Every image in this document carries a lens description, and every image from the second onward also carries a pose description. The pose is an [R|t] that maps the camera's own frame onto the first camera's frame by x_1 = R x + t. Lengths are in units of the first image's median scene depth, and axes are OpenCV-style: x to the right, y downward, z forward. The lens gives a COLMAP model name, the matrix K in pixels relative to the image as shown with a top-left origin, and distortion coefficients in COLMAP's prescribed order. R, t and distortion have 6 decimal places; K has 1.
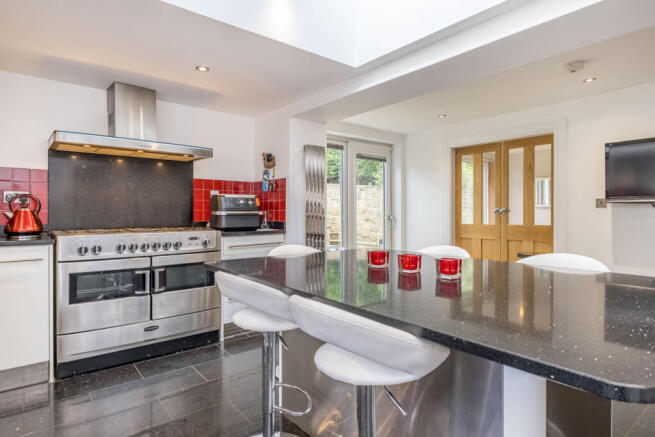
lens RADIAL K [[367.6, 0, 327.5], [0, 367.6, 218.5], [0, 0, 1]] dist [0.000332, 0.000033]
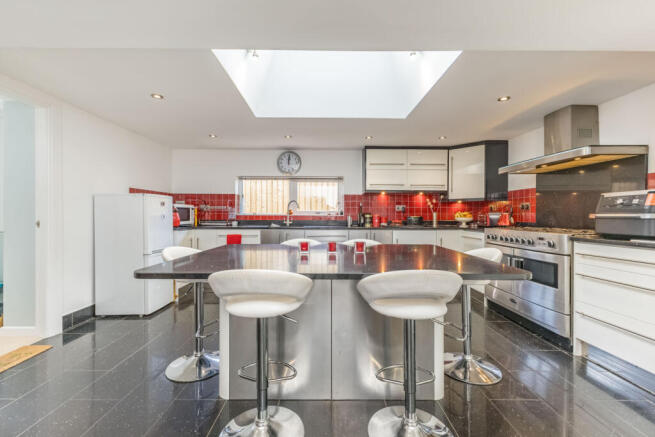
lens RADIAL K [[288.2, 0, 327.5], [0, 288.2, 218.5], [0, 0, 1]] dist [0.028834, -0.000001]
pose [[-0.624666, 0.007100, -0.780860, 0.709057], [-0.013482, 0.999712, 0.019876, -0.015180], [0.780776, 0.022943, -0.624390, 1.023888]]
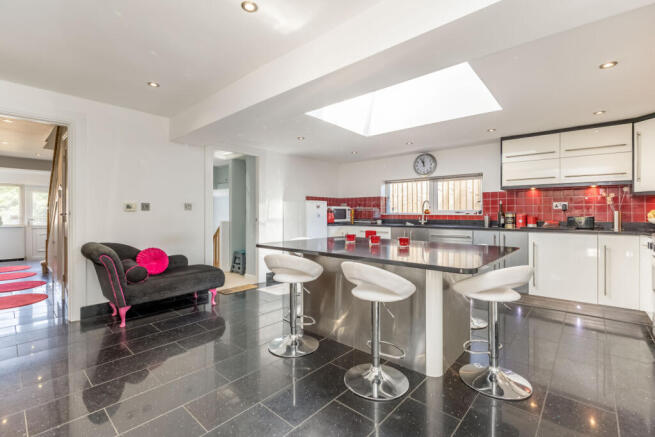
lens RADIAL K [[300.1, 0, 327.5], [0, 300.1, 218.5], [0, 0, 1]] dist [-0.001451, -0.000178]
pose [[-0.986133, 0.000959, -0.165951, 0.451157], [-0.003854, 0.999581, 0.028677, -0.023757], [0.165909, 0.028919, -0.985717, 1.464521]]
